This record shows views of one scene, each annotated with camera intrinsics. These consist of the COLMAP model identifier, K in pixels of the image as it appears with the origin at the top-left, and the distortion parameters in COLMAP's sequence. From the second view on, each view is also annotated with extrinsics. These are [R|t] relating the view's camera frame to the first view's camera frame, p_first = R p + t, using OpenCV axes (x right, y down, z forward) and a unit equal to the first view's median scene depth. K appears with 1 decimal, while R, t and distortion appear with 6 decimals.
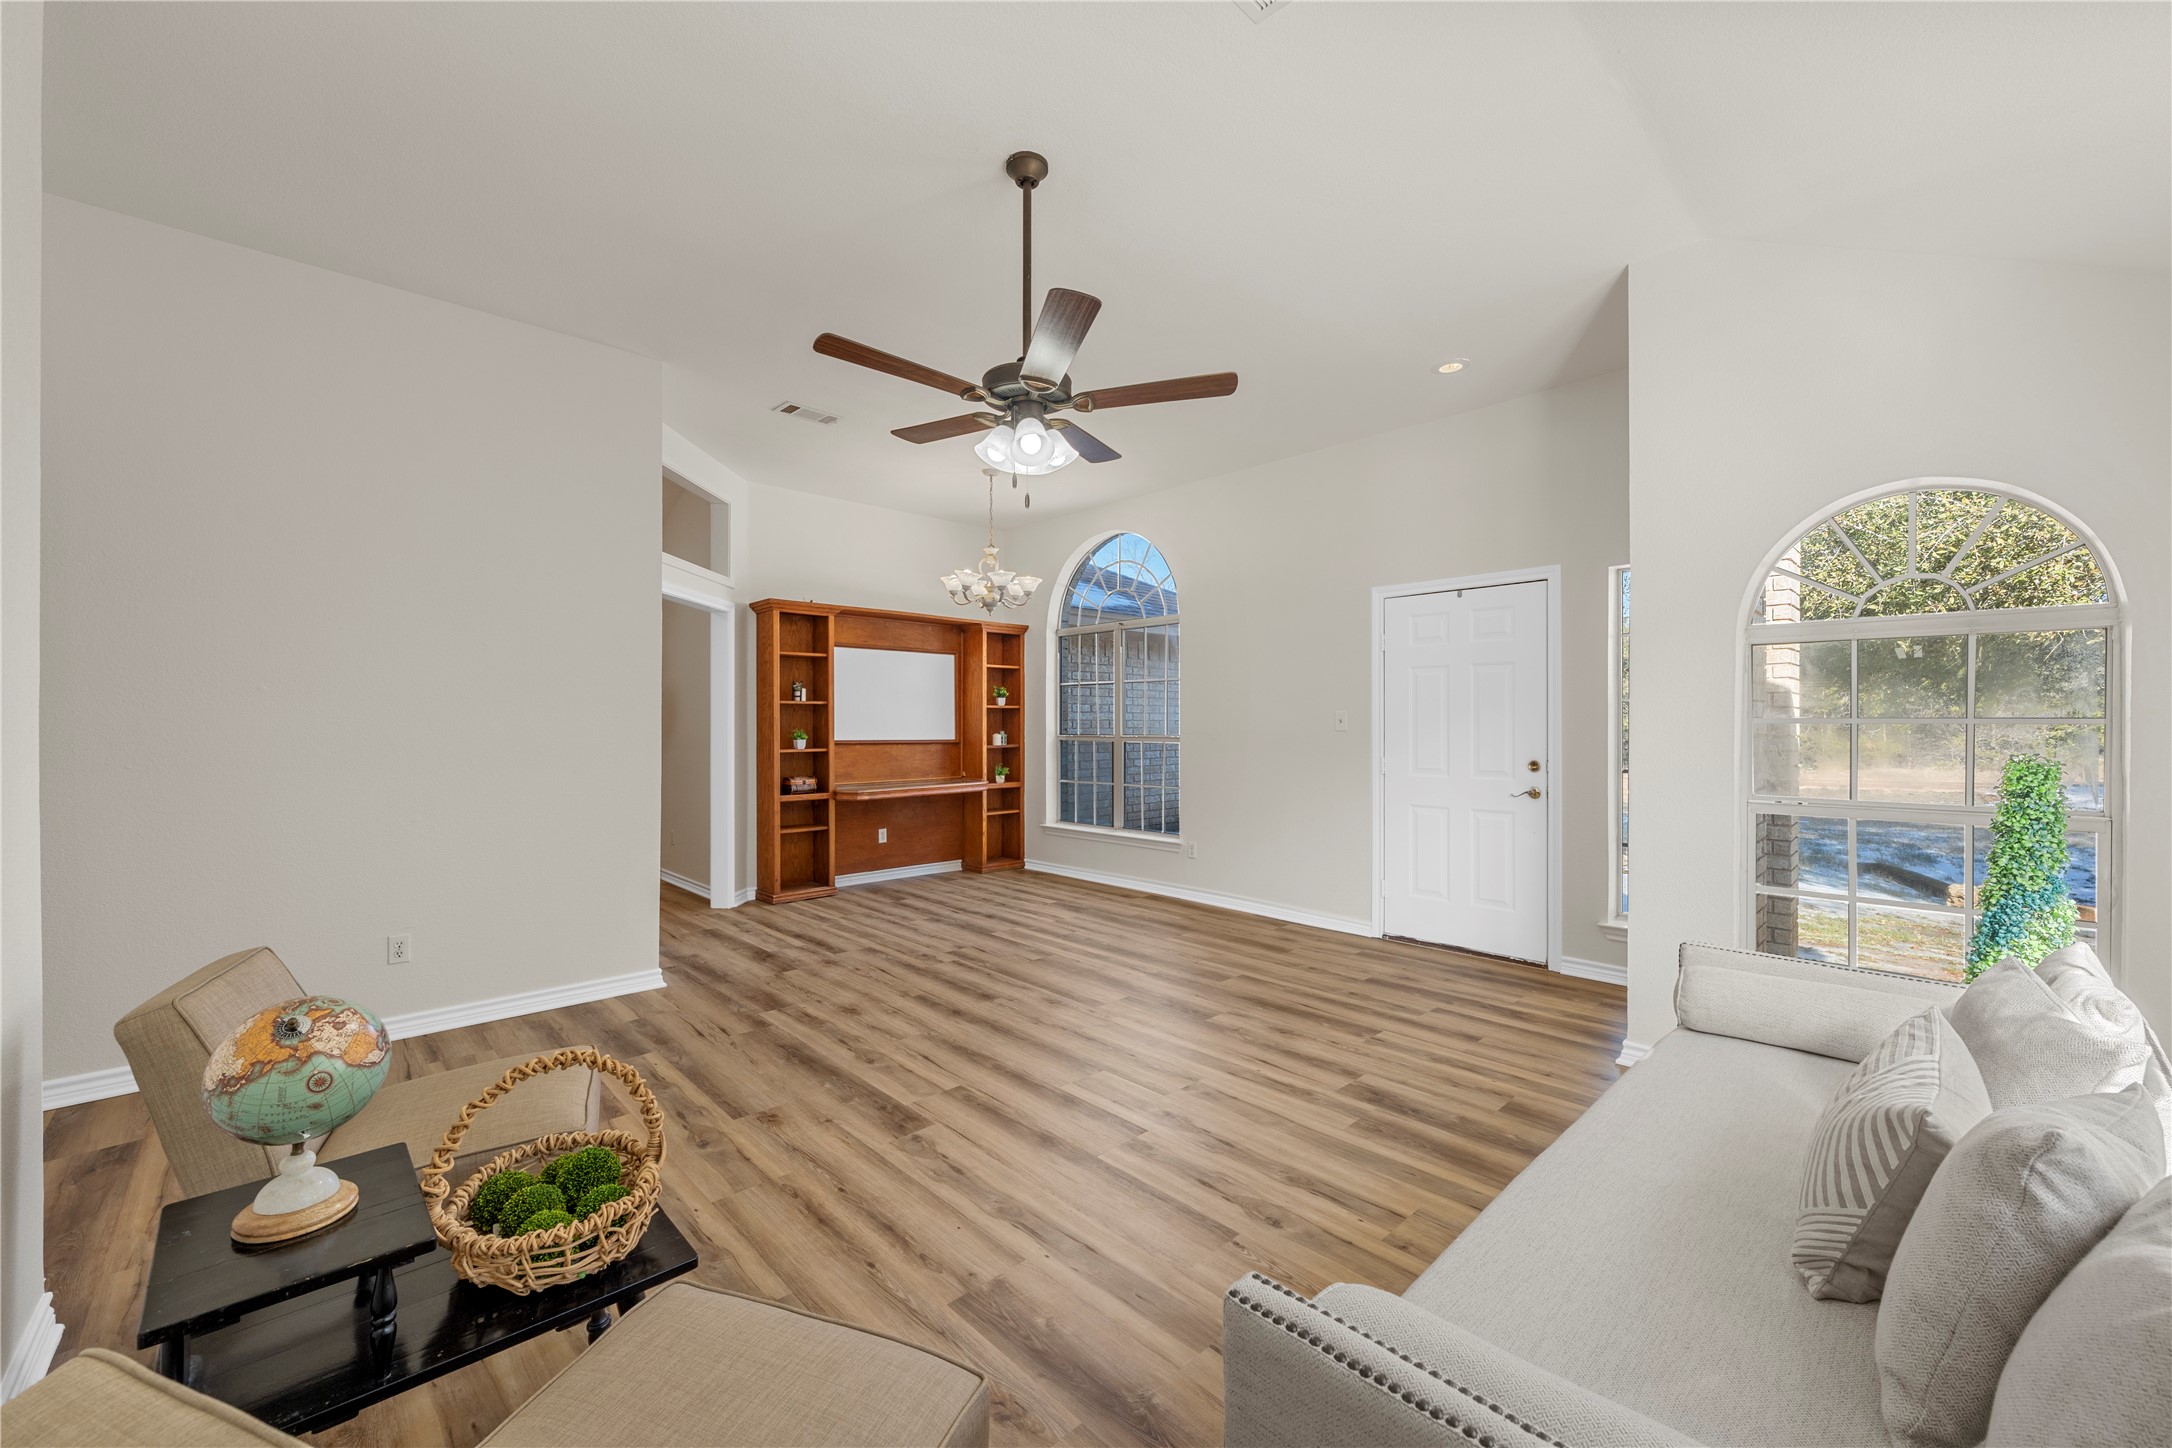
lens RADIAL K [[846.5, 0, 1093.6], [0, 846.5, 720.0], [0, 0, 1]] dist [0.002905, 0.000094]
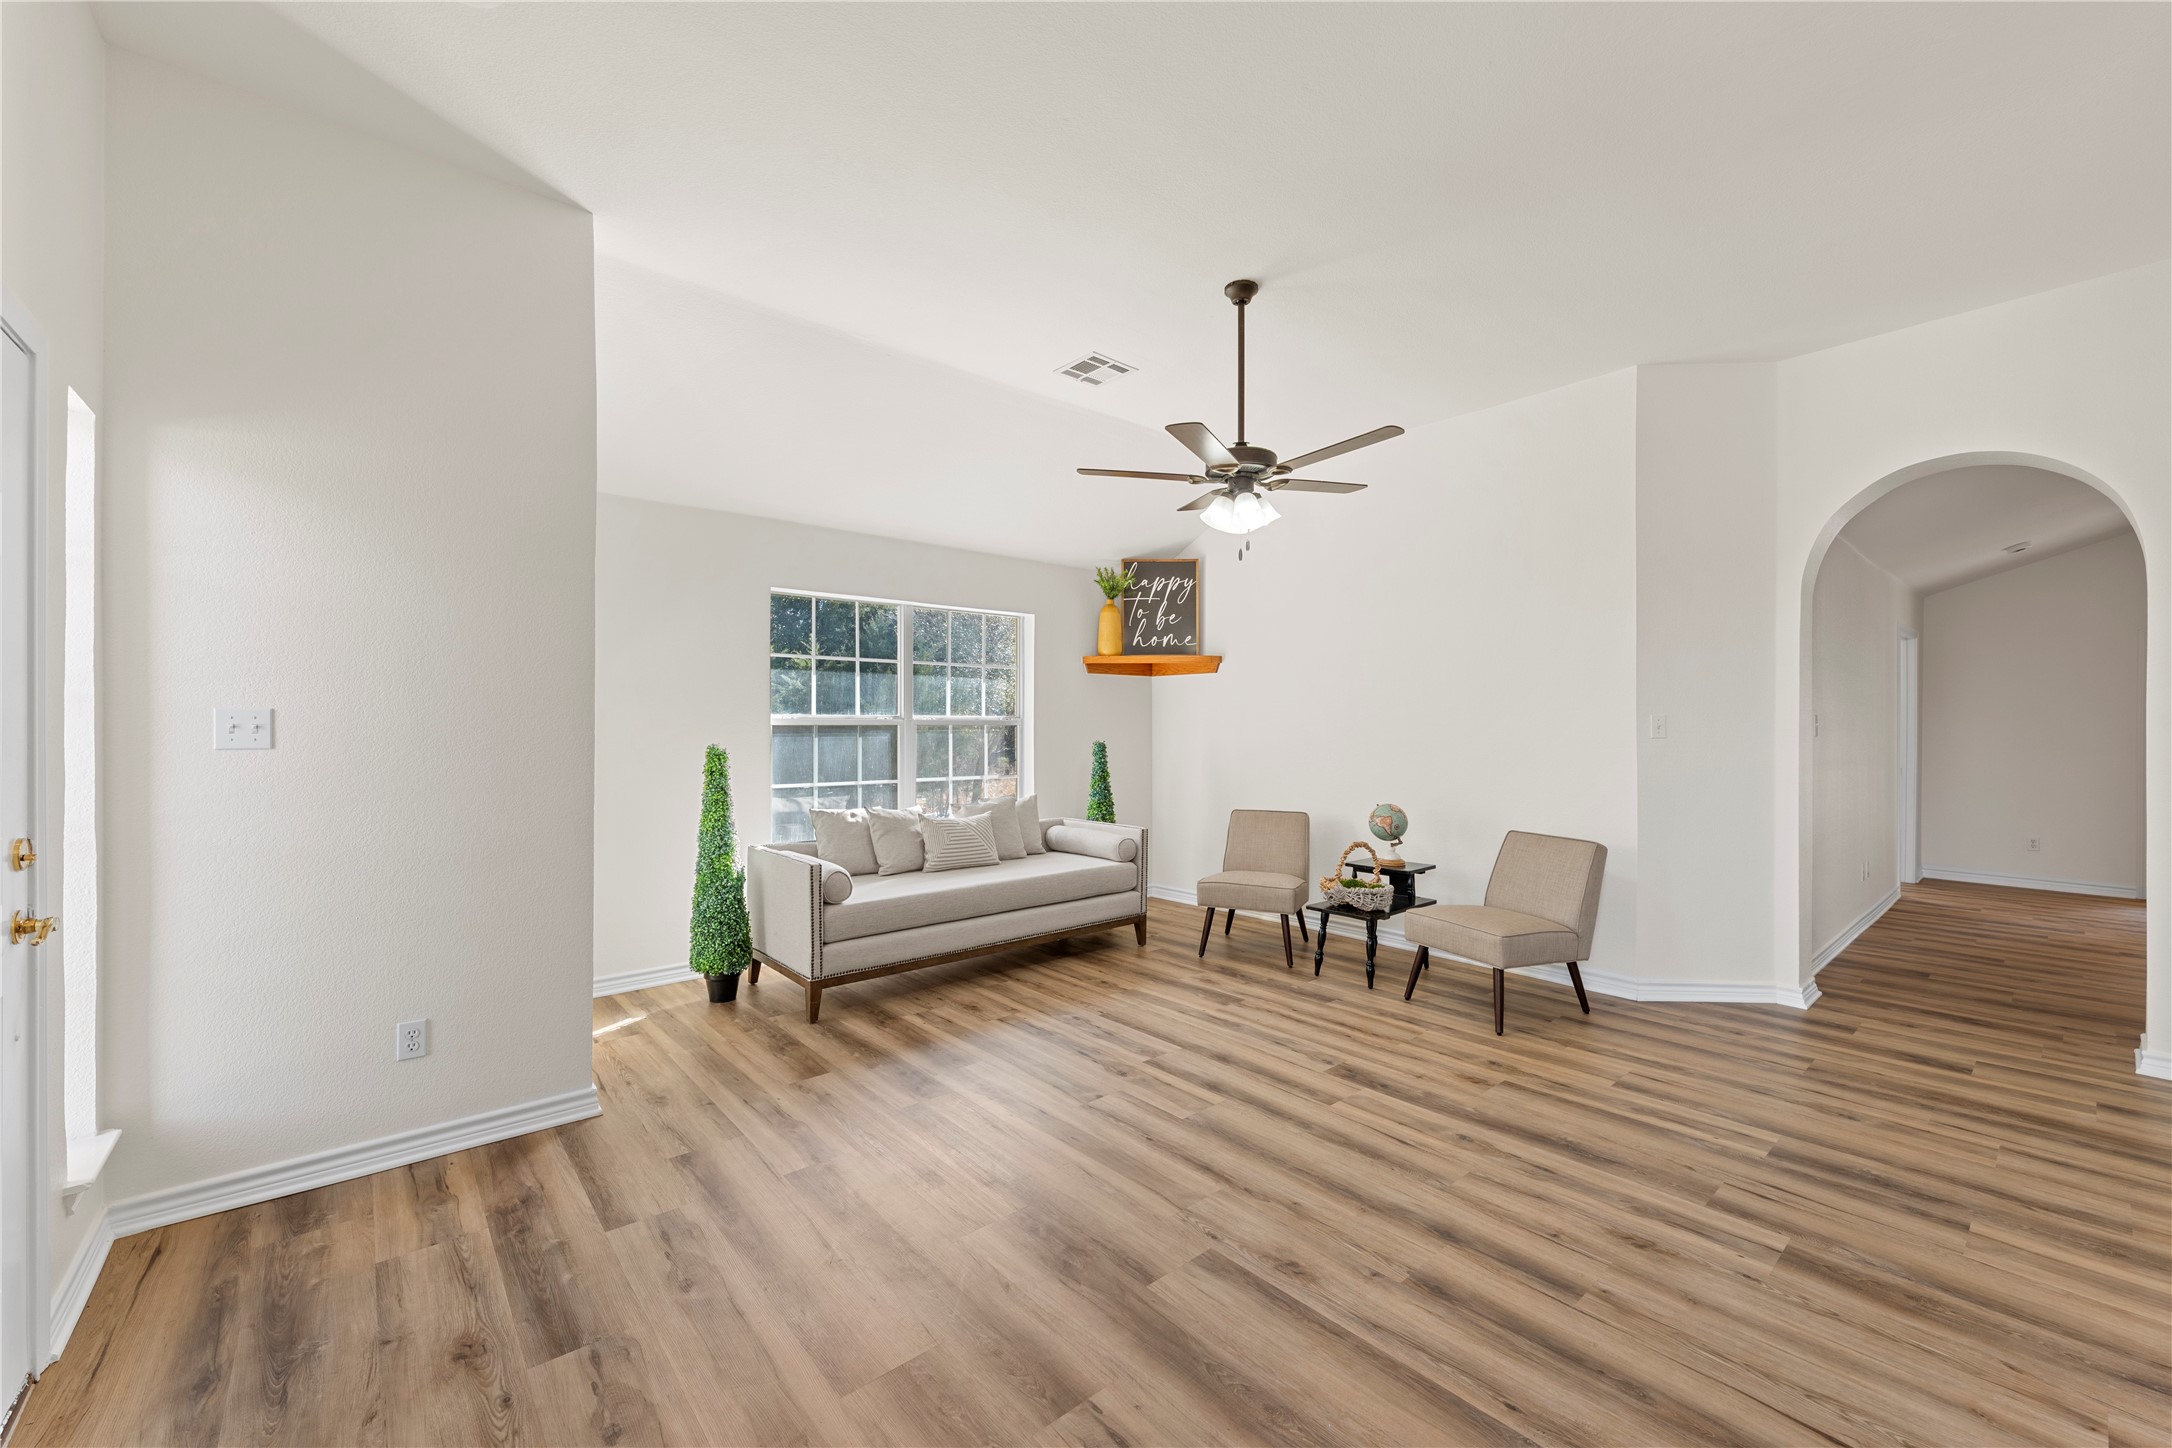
lens RADIAL K [[846.5, 0, 1092.5], [0, 846.5, 725.6], [0, 0, 1]] dist [0.002905, 0.000094]
pose [[-0.998288, -0.001302, 0.058472, 0.054193], [-0.001423, 0.999997, -0.002023, -0.001119], [-0.058469, -0.002103, -0.998287, 1.877376]]
